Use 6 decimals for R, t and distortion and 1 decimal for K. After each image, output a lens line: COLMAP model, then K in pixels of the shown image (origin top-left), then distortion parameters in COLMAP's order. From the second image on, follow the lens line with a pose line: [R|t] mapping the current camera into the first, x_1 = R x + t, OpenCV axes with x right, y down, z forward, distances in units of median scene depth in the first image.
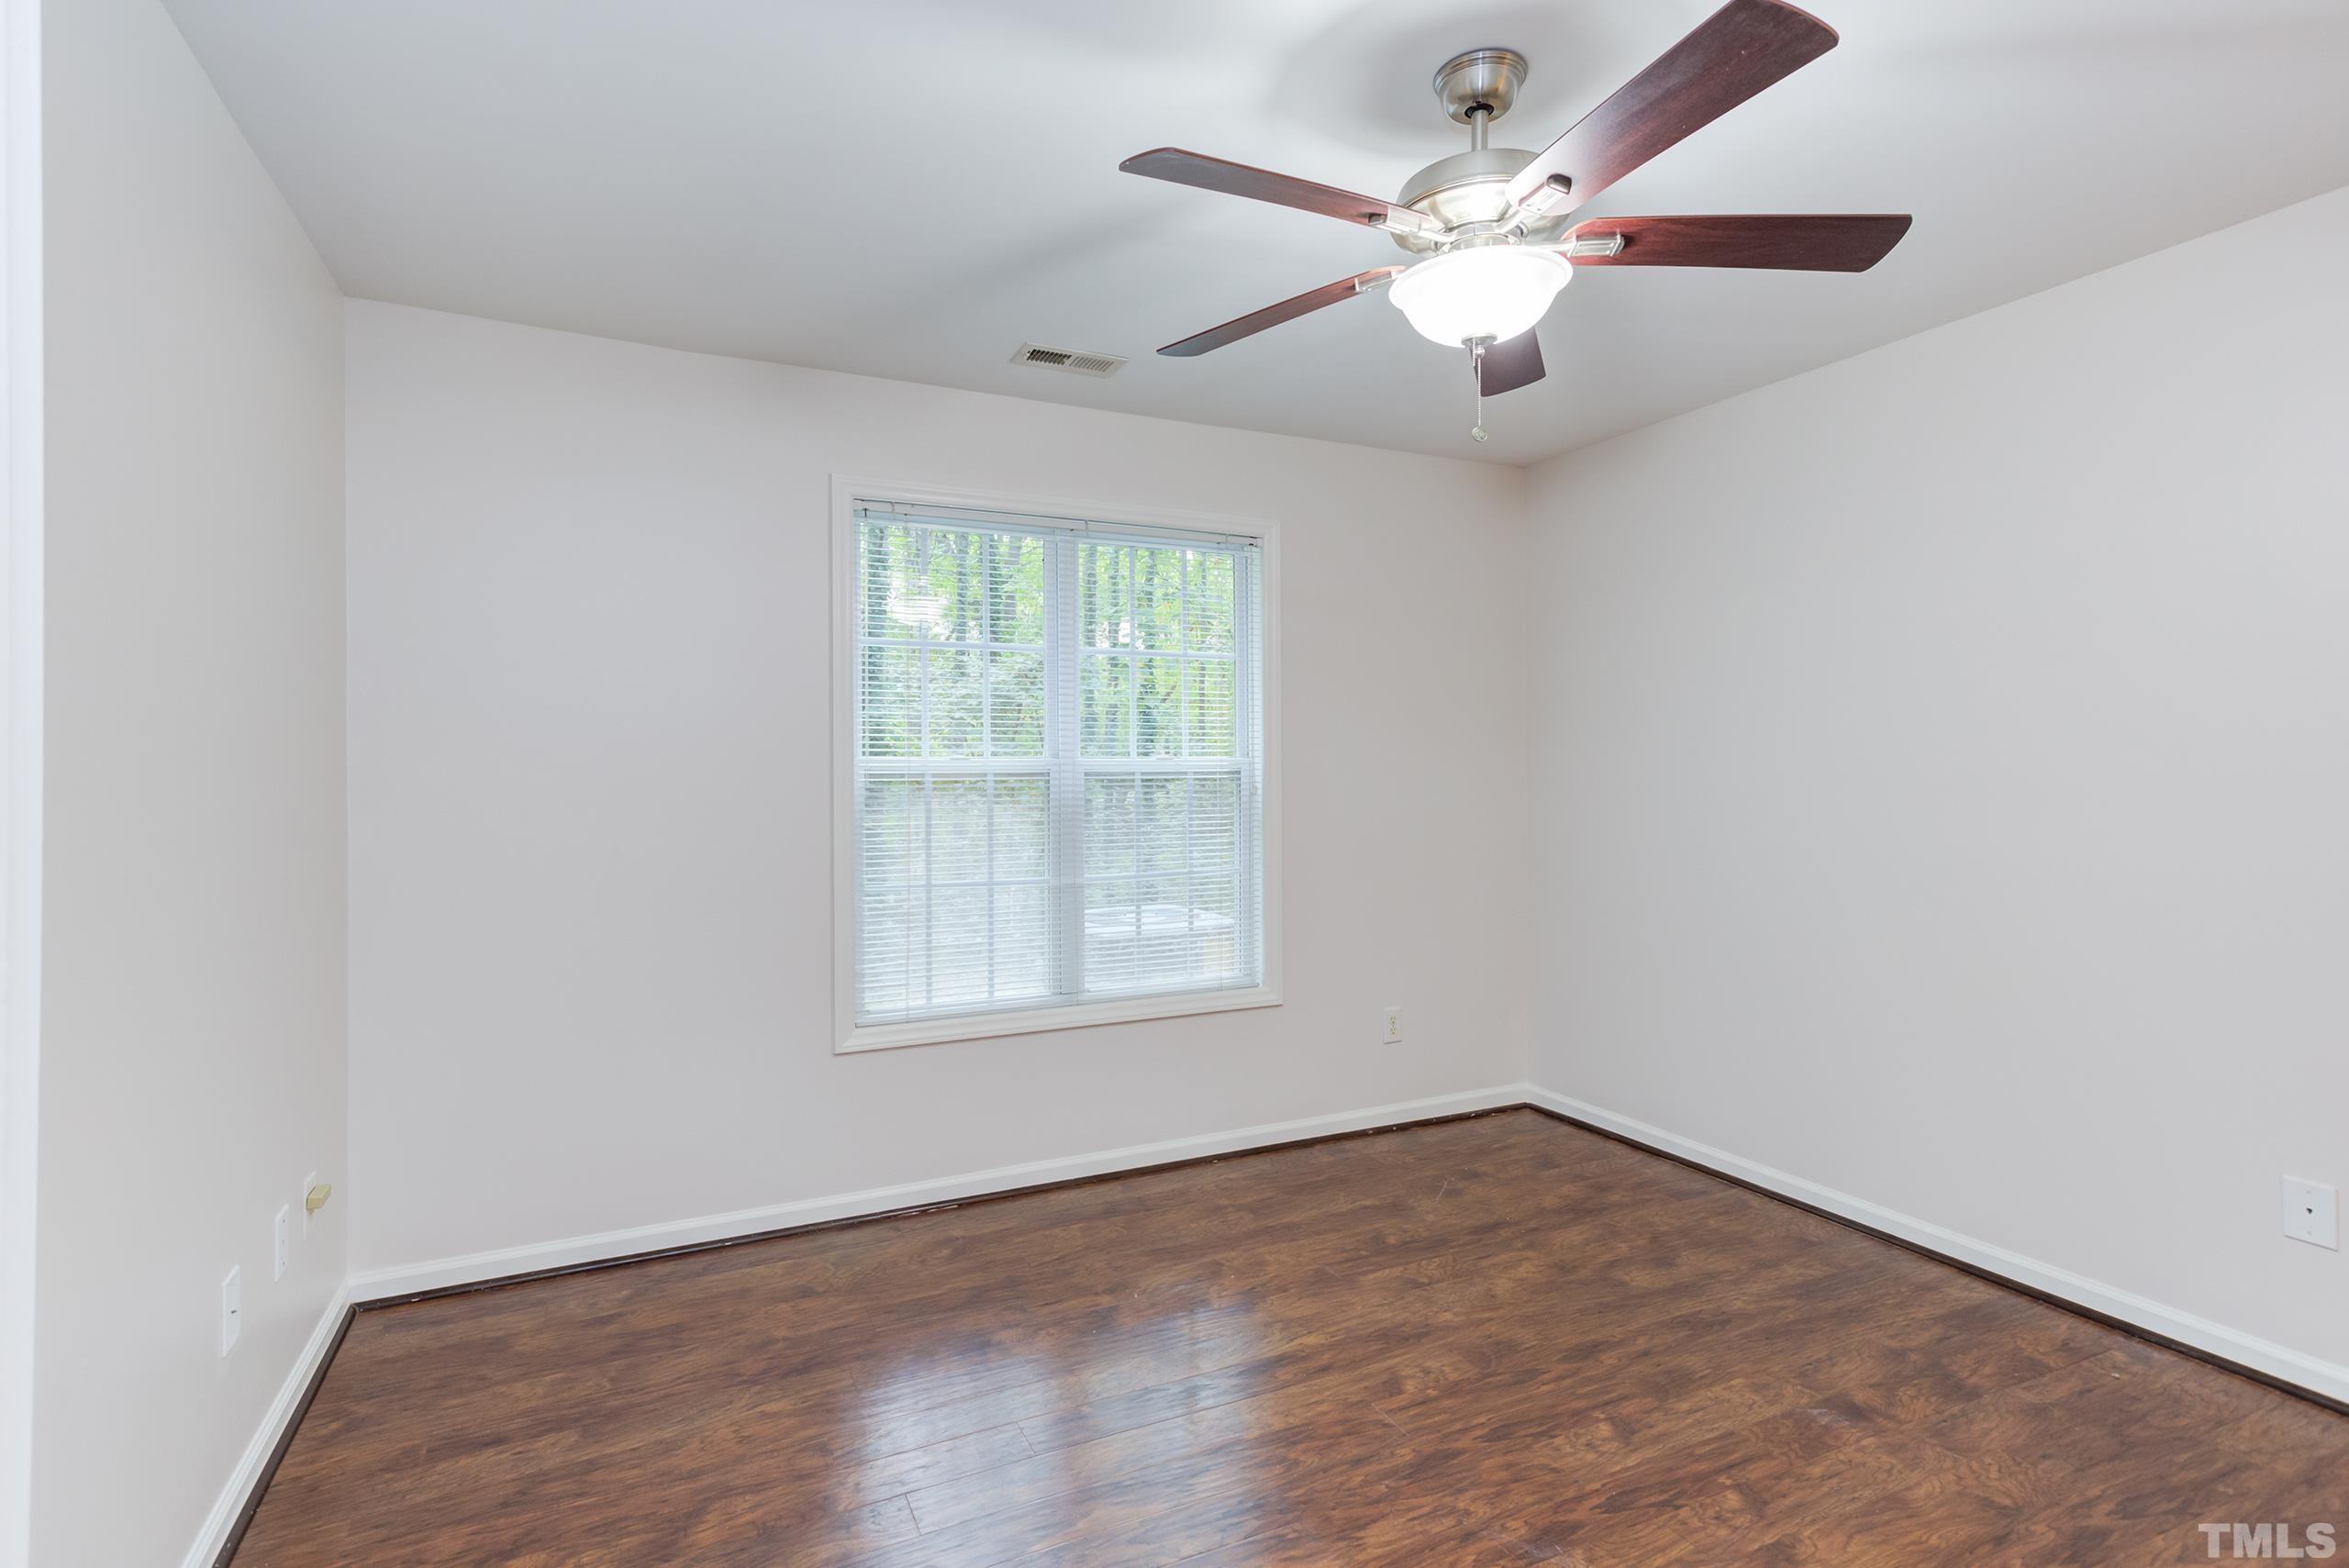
lens RADIAL K [[1161.3, 0, 1166.4], [0, 1161.3, 766.9], [0, 0, 1]] dist [0.002292, -0.000096]
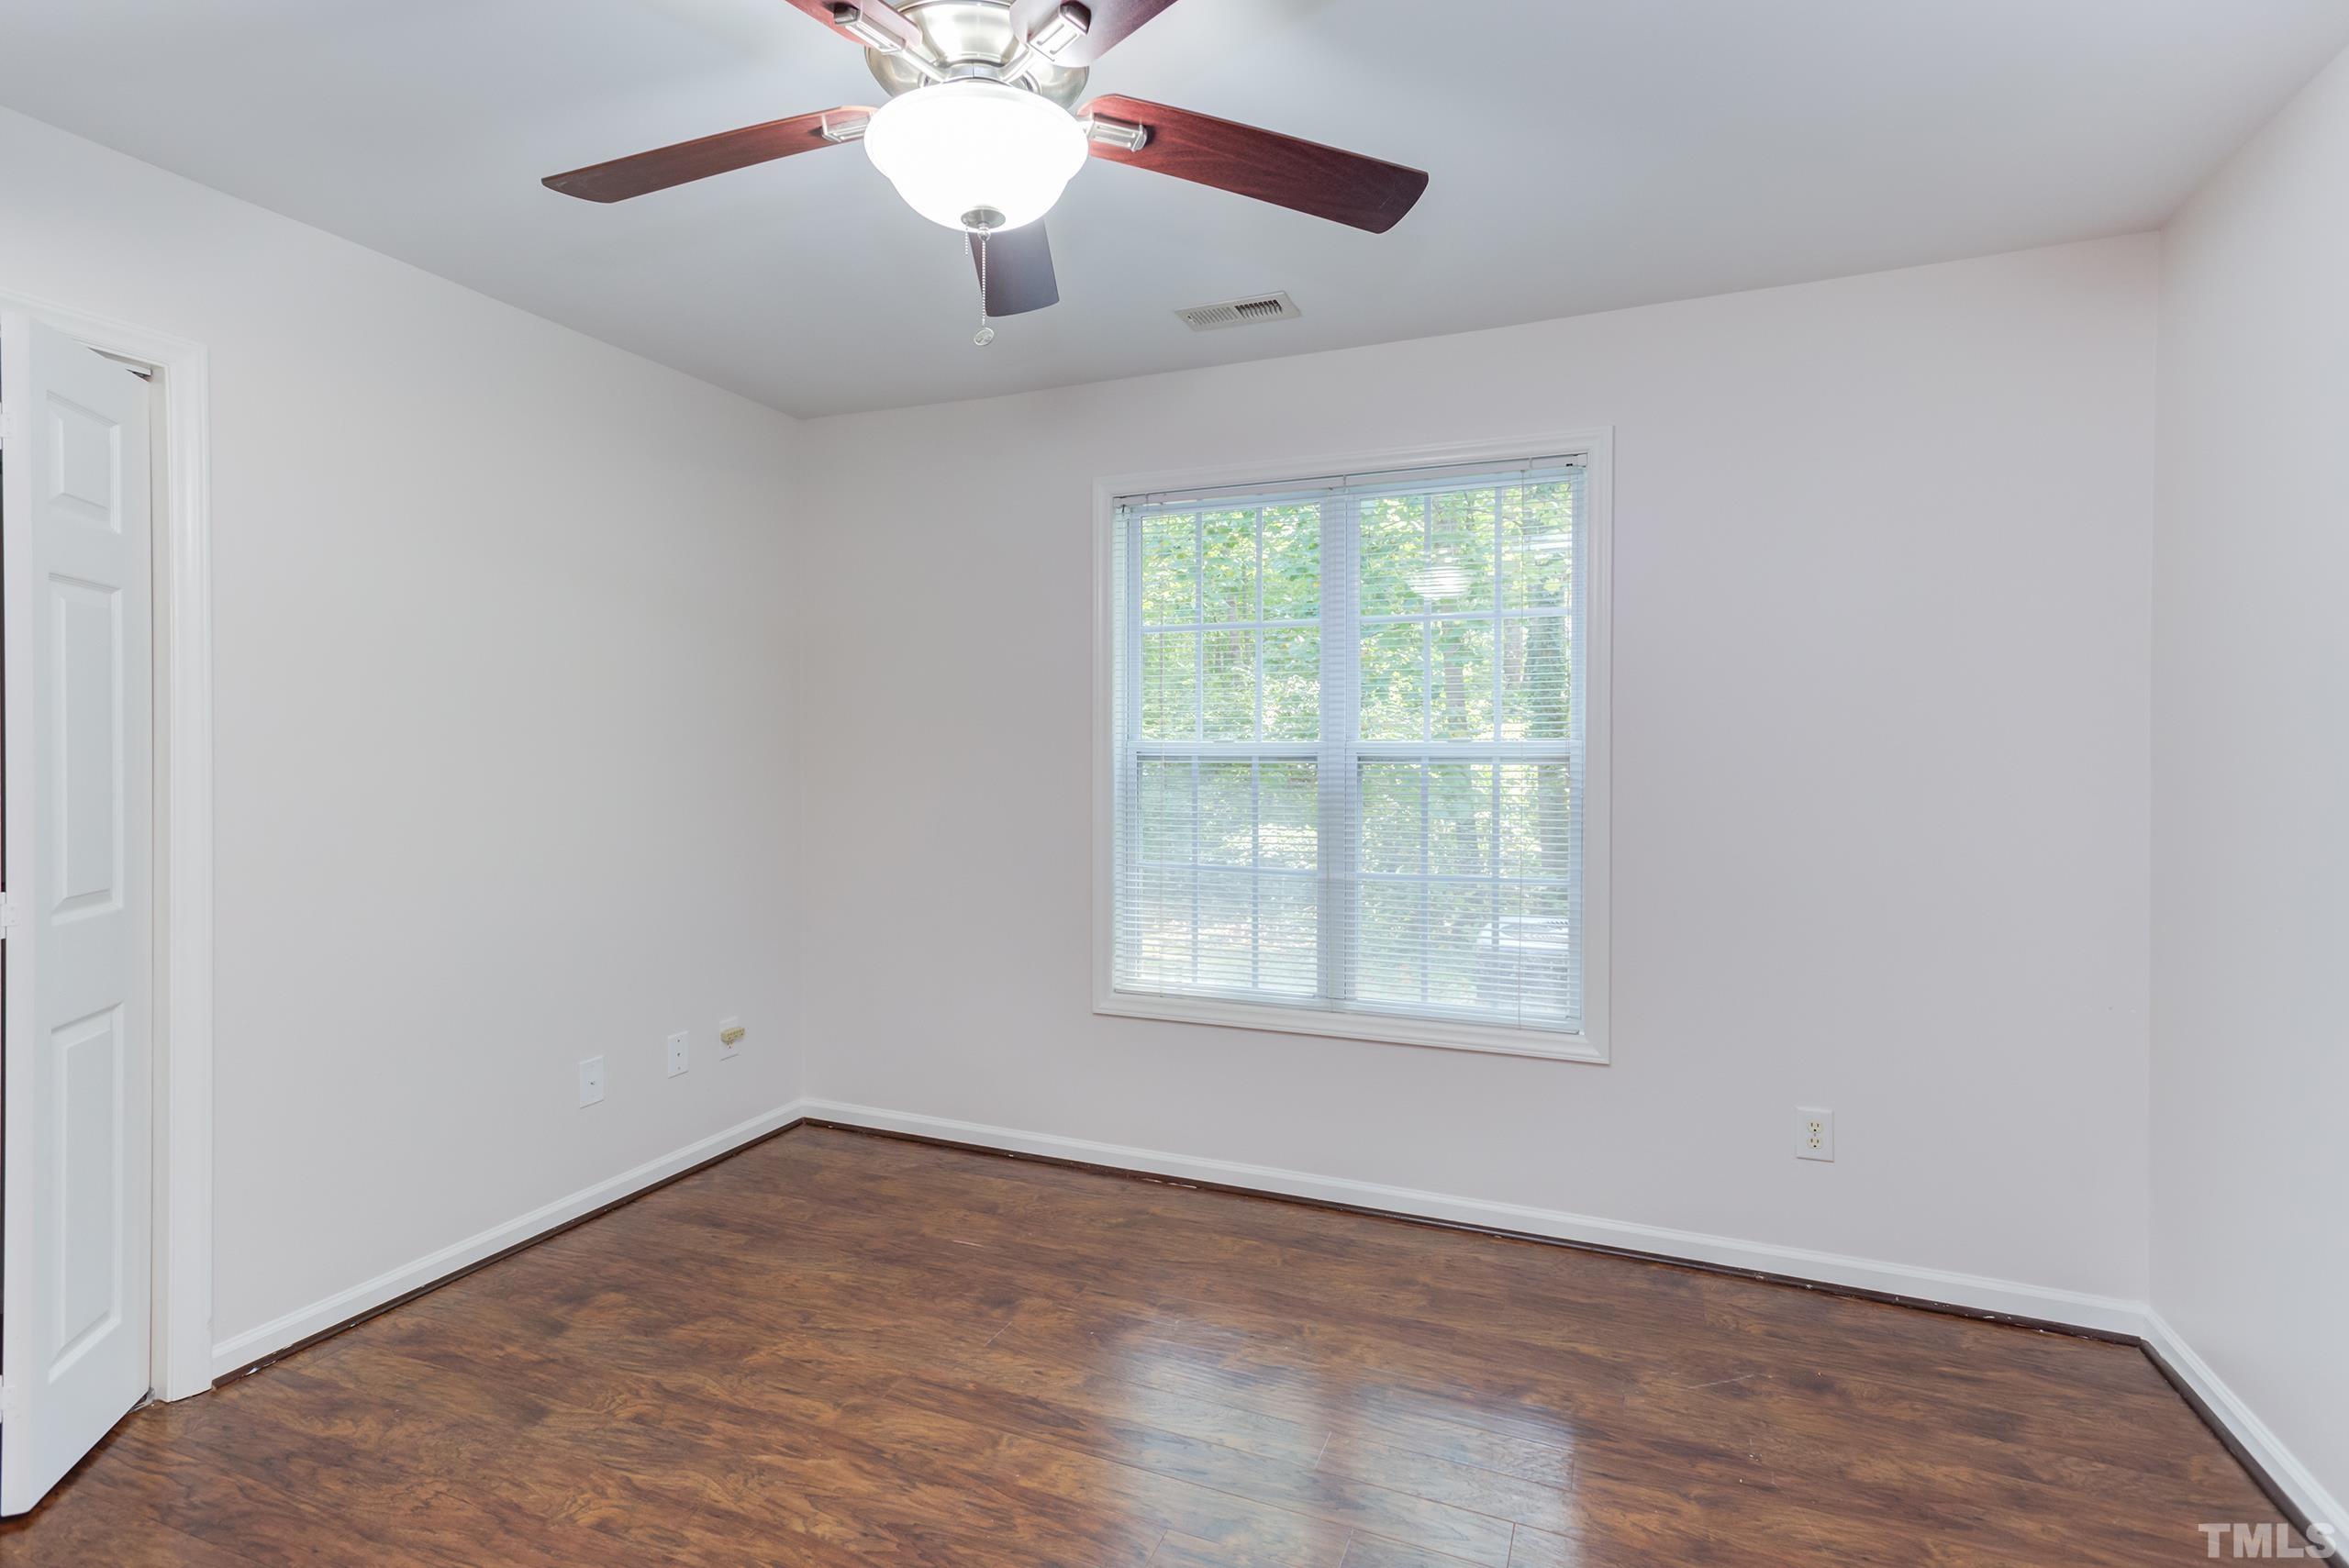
lens RADIAL K [[1175.3, 0, 1170.5], [0, 1175.3, 760.9], [0, 0, 1]] dist [-0.000411, 0.012269]
pose [[0.651086, 0.018423, -0.758781, 0.593983], [-0.003532, 0.999768, 0.021243, -0.012269], [0.758996, -0.011151, 0.651000, 0.340558]]
